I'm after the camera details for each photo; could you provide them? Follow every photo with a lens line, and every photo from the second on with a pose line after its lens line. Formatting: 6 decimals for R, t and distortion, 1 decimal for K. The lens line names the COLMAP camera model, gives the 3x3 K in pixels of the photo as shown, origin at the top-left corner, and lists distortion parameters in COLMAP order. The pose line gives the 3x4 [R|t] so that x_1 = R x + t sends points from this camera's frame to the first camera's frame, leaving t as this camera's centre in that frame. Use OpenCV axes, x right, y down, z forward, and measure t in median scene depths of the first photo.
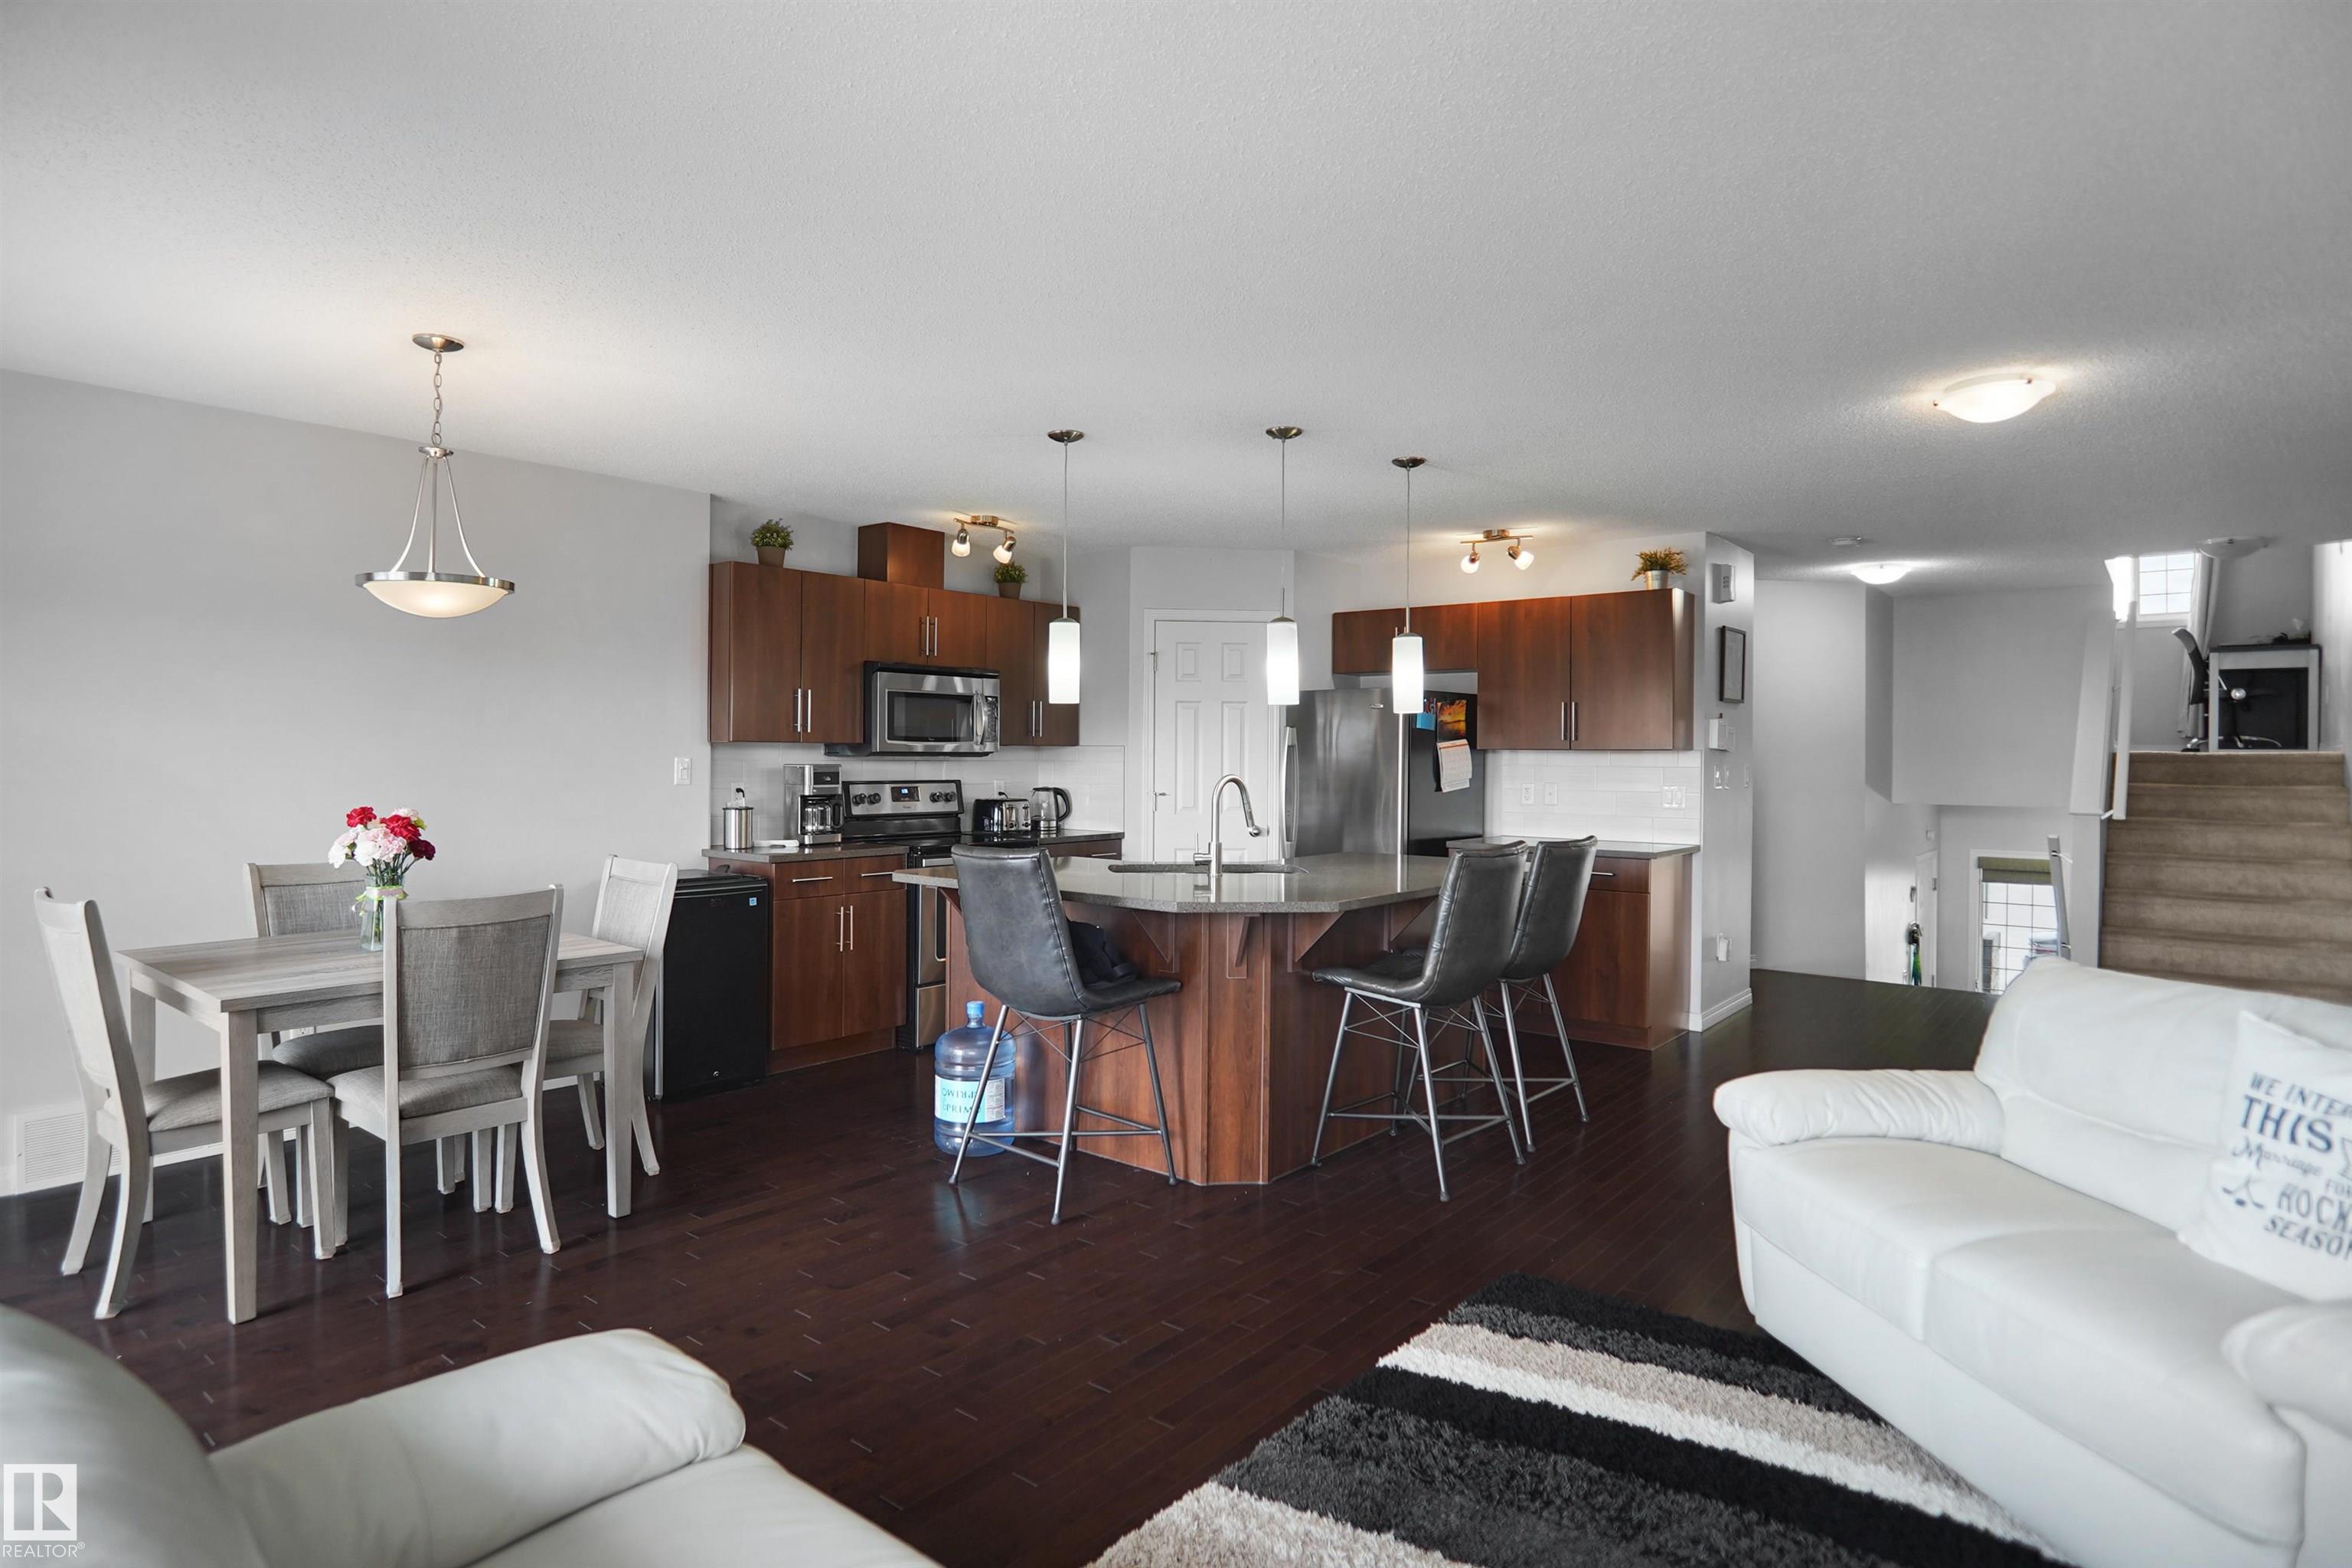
lens RADIAL K [[1283.7, 0, 1153.6], [0, 1283.7, 755.3], [0, 0, 1]] dist [-0.034076, 0.016582]
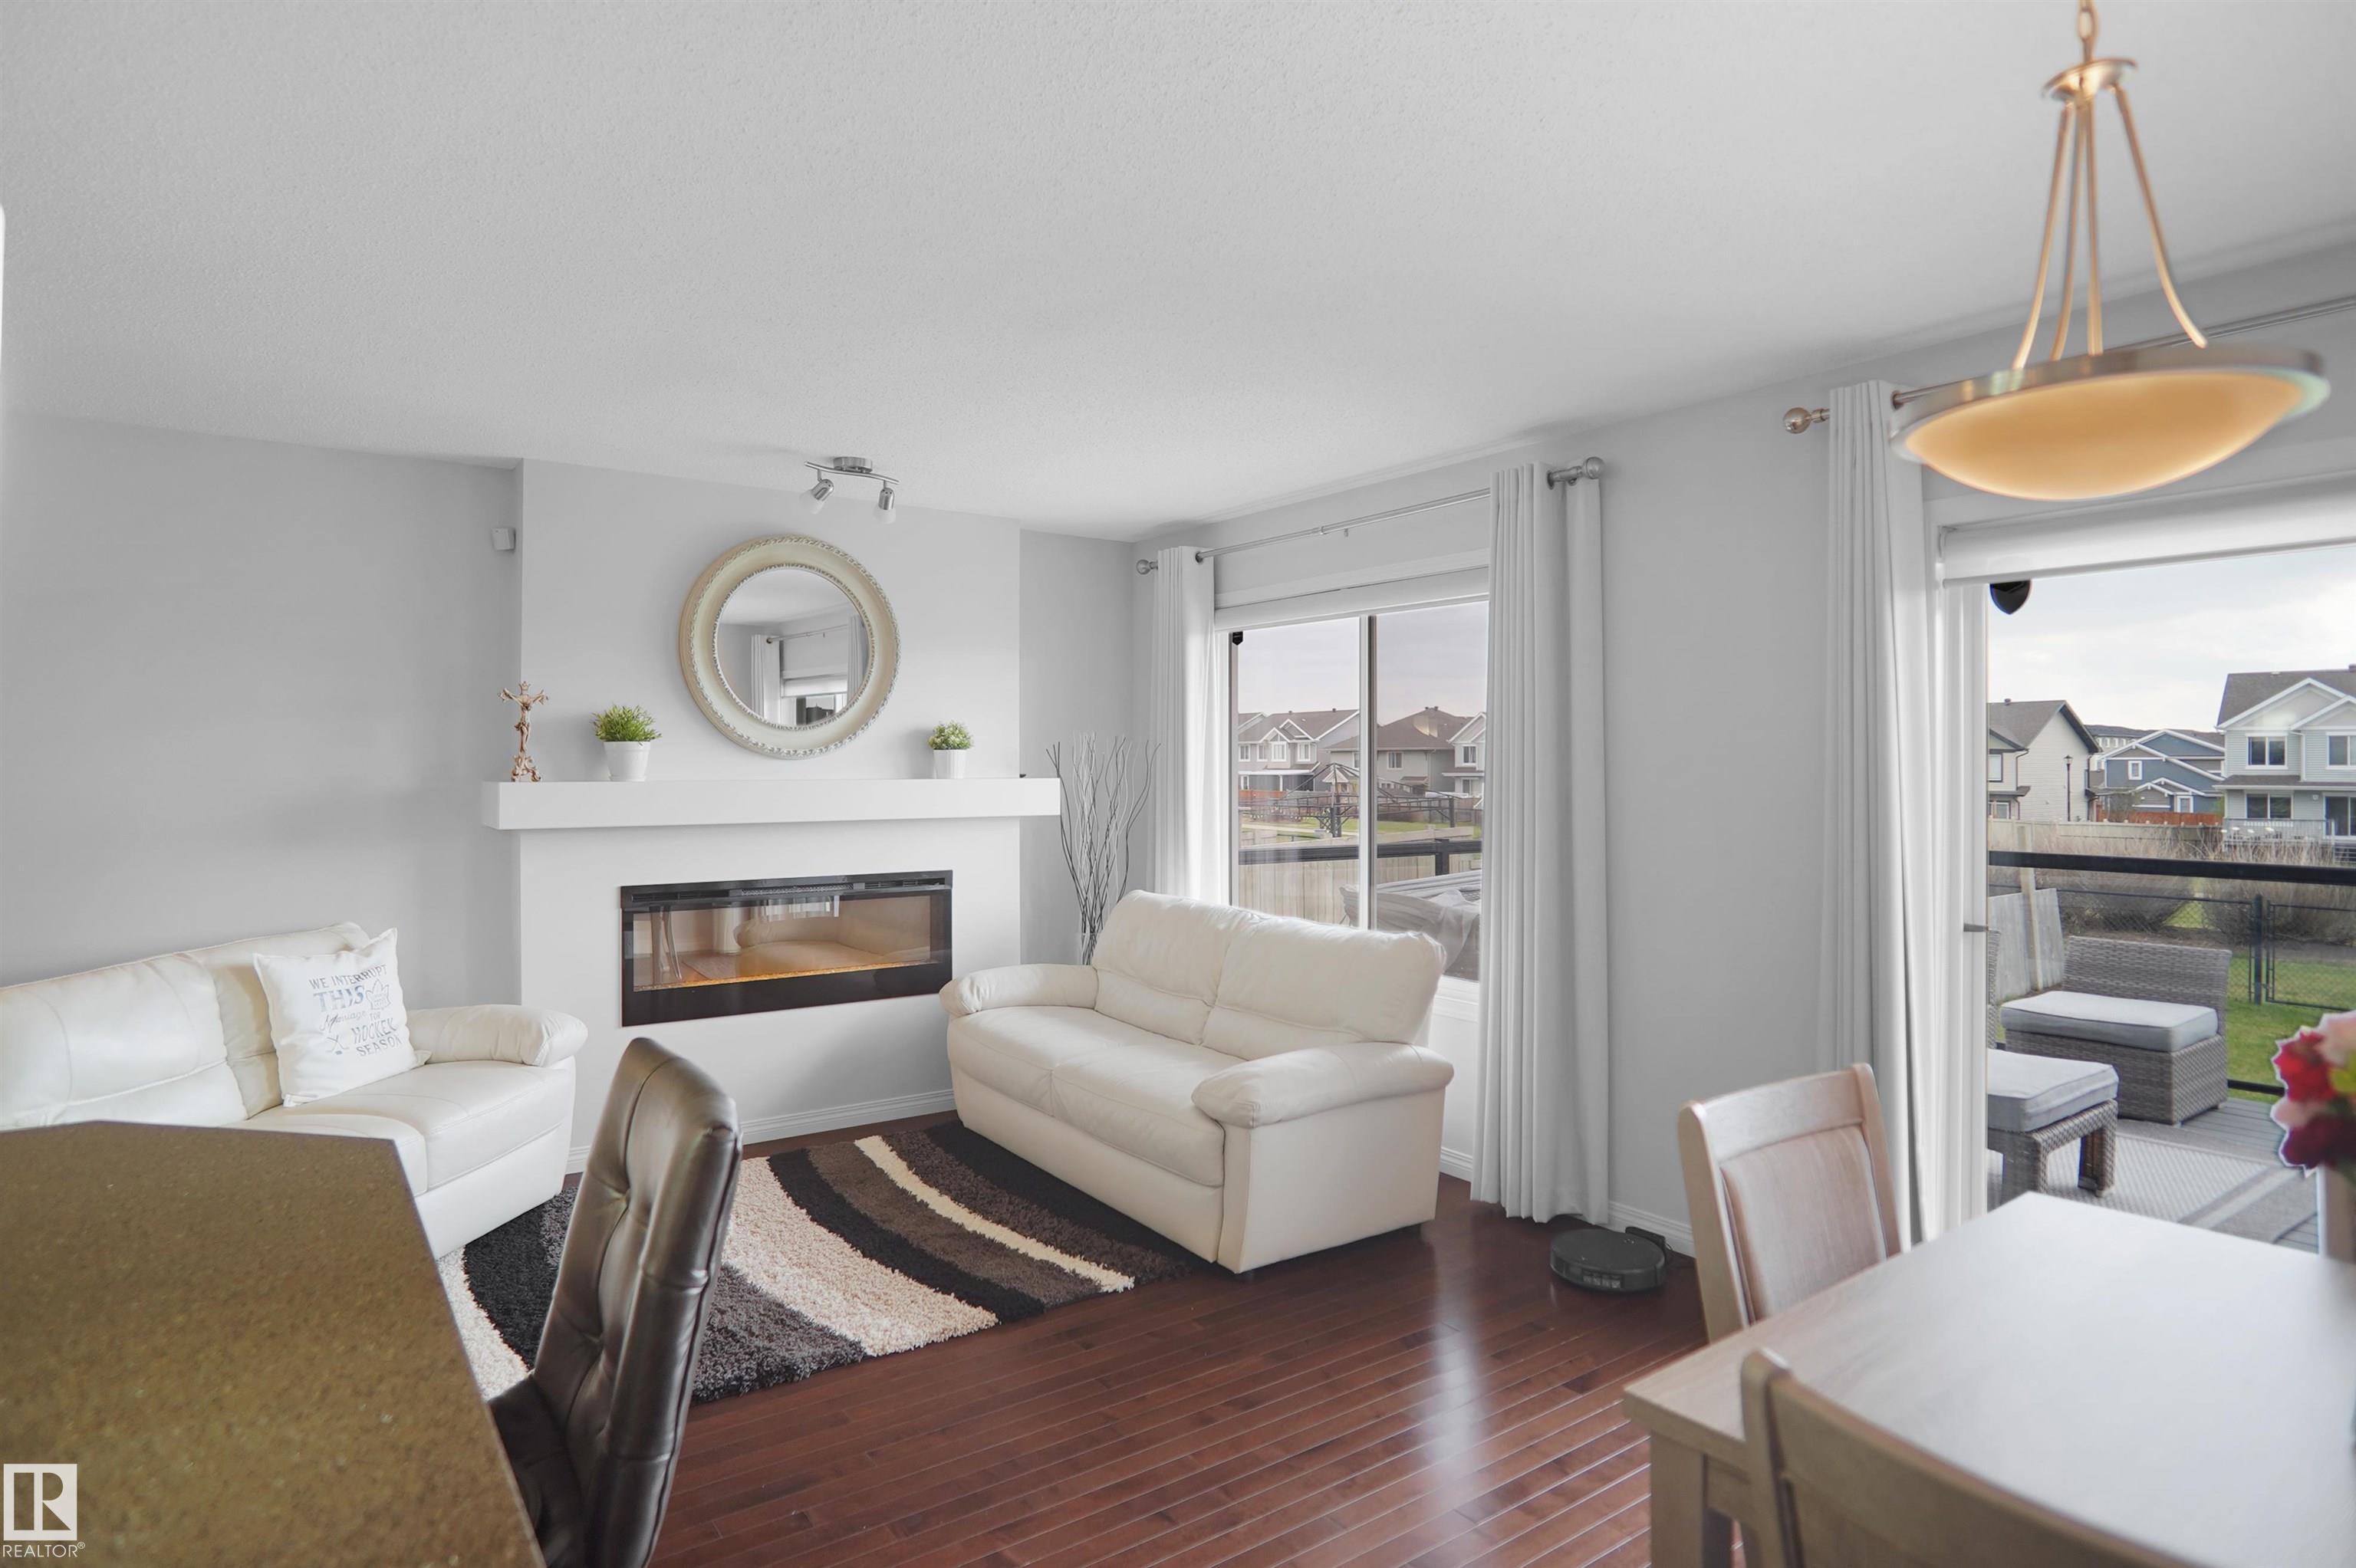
lens RADIAL K [[1275.4, 0, 1154.9], [0, 1275.4, 761.0], [0, 0, 1]] dist [-0.035011, 0.010504]
pose [[-0.964339, -0.007462, 0.264565, -0.213935], [-0.008010, 0.999967, -0.000992, -0.013162], [-0.264549, -0.003076, -0.964367, 0.805125]]
